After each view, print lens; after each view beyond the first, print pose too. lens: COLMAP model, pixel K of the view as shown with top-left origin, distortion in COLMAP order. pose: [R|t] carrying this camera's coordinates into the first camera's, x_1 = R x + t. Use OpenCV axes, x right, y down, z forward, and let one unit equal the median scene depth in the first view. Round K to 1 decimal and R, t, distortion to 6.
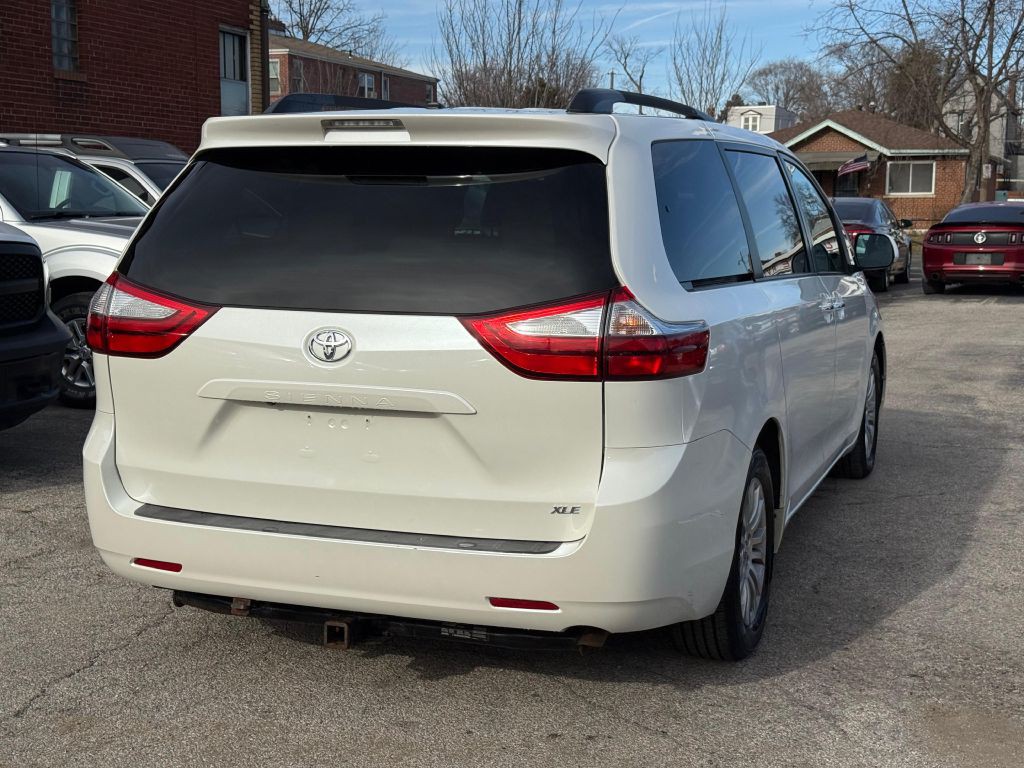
lens RADIAL K [[1408.8, 0, 513.6], [0, 1408.8, 401.6], [0, 0, 1]] dist [0.197371, -0.460690]
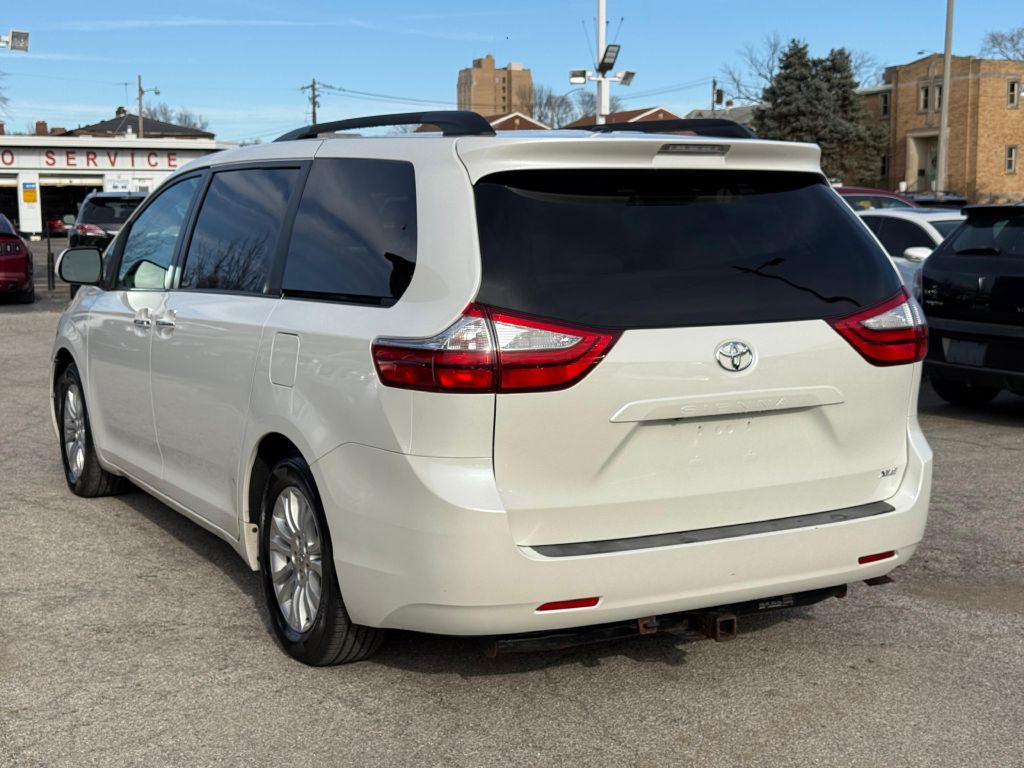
lens RADIAL K [[1408.8, 0, 513.6], [0, 1408.8, 401.6], [0, 0, 1]] dist [0.197371, -0.460690]
pose [[0.646349, -0.110007, 0.755070, -1.008179], [0.113922, 0.992374, 0.047062, -0.072210], [-0.754489, 0.055601, 0.653953, 0.412417]]
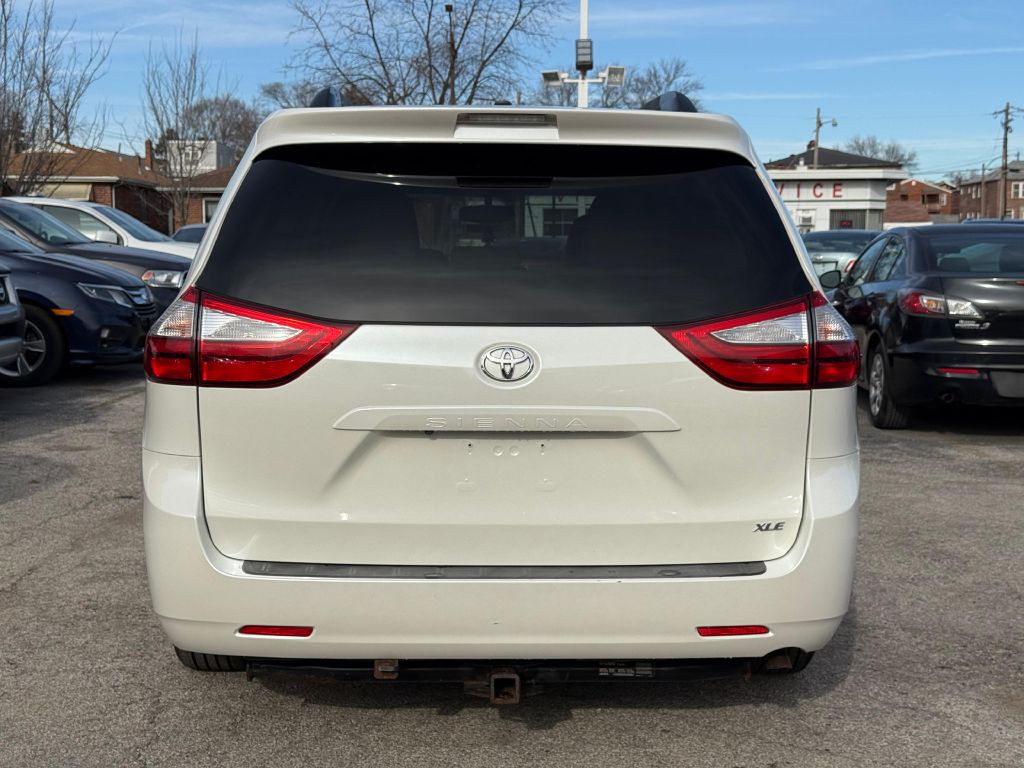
lens RADIAL K [[1408.8, 0, 513.6], [0, 1408.8, 401.6], [0, 0, 1]] dist [0.197371, -0.460690]
pose [[0.925404, -0.041744, 0.376676, -0.445878], [0.051143, 0.998579, -0.014983, -0.001841], [-0.375515, 0.033129, 0.926224, 0.165331]]
